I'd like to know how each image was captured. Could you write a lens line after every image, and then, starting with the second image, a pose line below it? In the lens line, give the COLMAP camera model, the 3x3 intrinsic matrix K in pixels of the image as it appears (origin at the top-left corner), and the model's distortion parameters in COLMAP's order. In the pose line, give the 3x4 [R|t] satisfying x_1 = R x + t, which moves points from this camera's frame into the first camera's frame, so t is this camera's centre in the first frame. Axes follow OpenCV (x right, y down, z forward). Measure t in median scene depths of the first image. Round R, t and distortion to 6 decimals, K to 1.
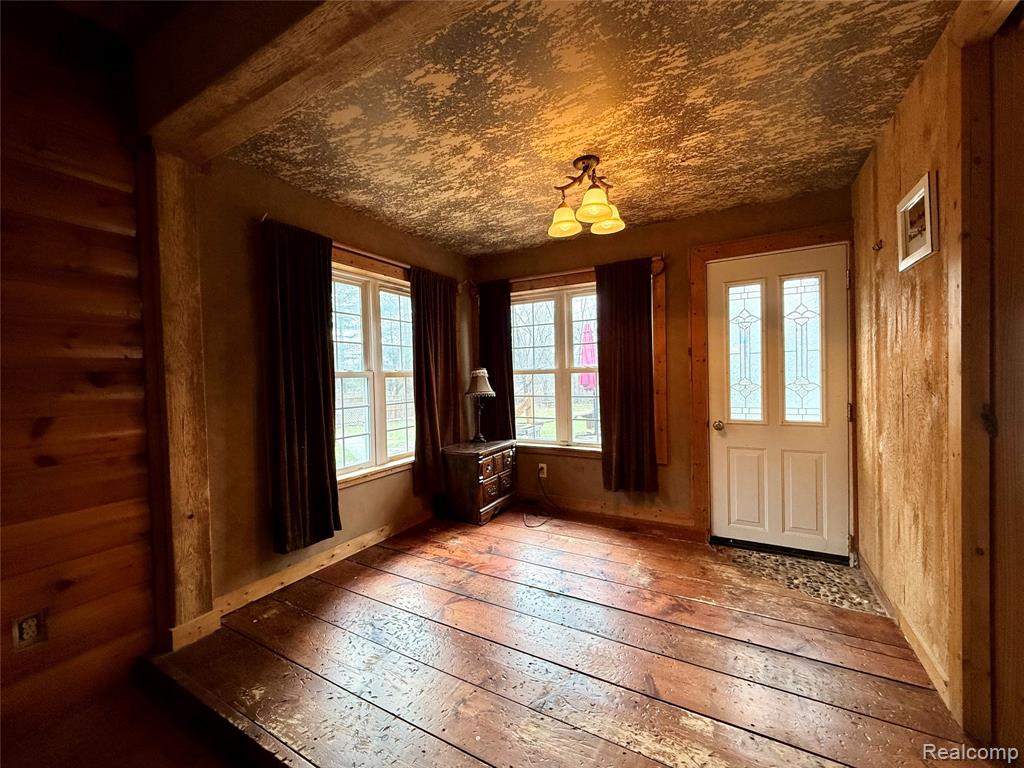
lens RADIAL K [[408.3, 0, 510.2], [0, 408.3, 383.4], [0, 0, 1]] dist [-0.000322, -0.000135]
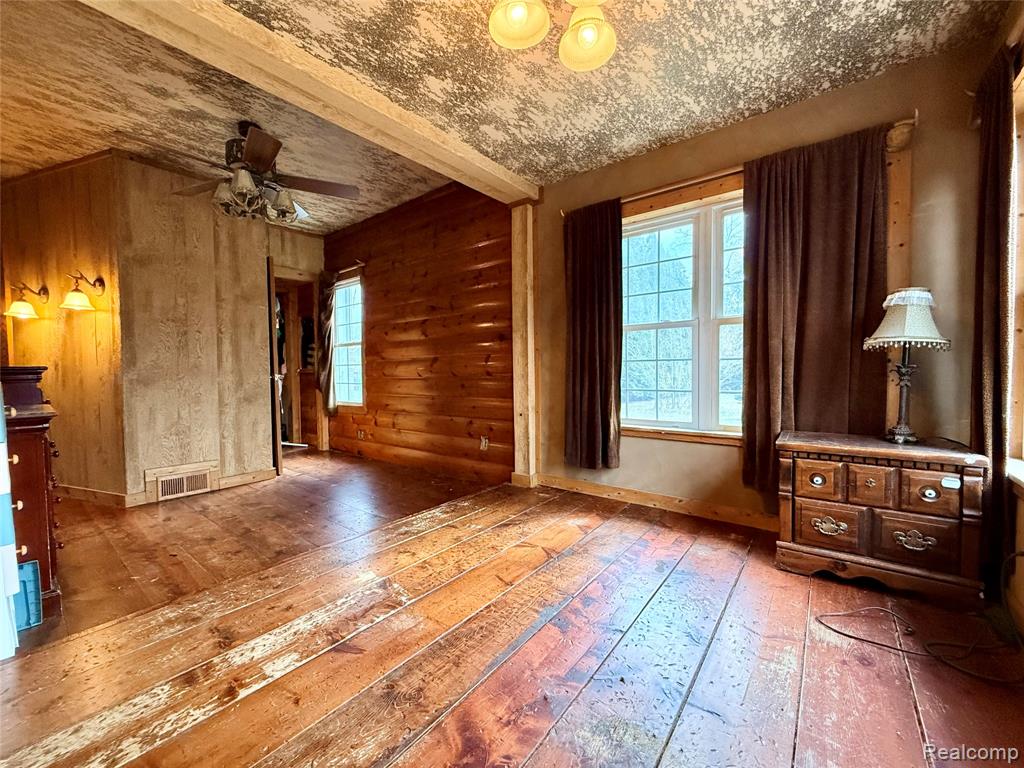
lens RADIAL K [[408.3, 0, 510.2], [0, 408.3, 383.4], [0, 0, 1]] dist [-0.000322, -0.000135]
pose [[-0.144868, 0.061743, -0.987523, 0.670086], [0.000287, 0.998054, 0.062359, 0.060388], [0.989451, 0.008750, -0.144604, 0.865492]]
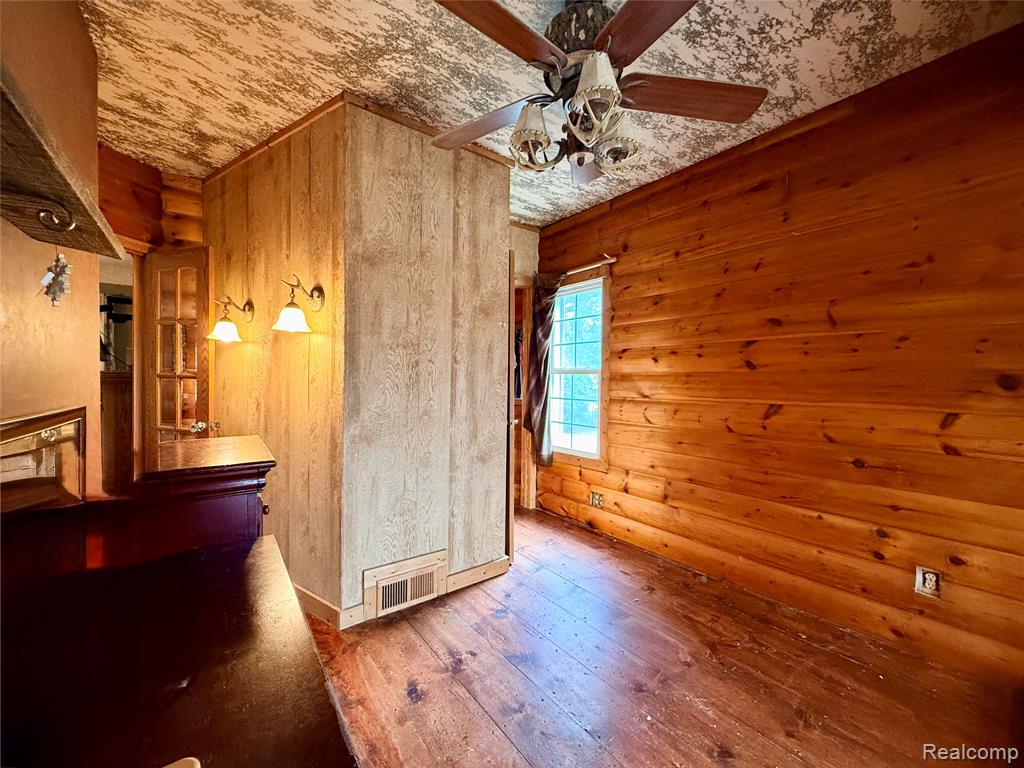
lens RADIAL K [[408.3, 0, 510.2], [0, 408.3, 383.4], [0, 0, 1]] dist [-0.000322, -0.000135]
pose [[-0.382624, 0.034595, -0.923256, 0.254699], [-0.014824, 0.998940, 0.043574, -0.020104], [0.923785, 0.030359, -0.381705, 0.161055]]
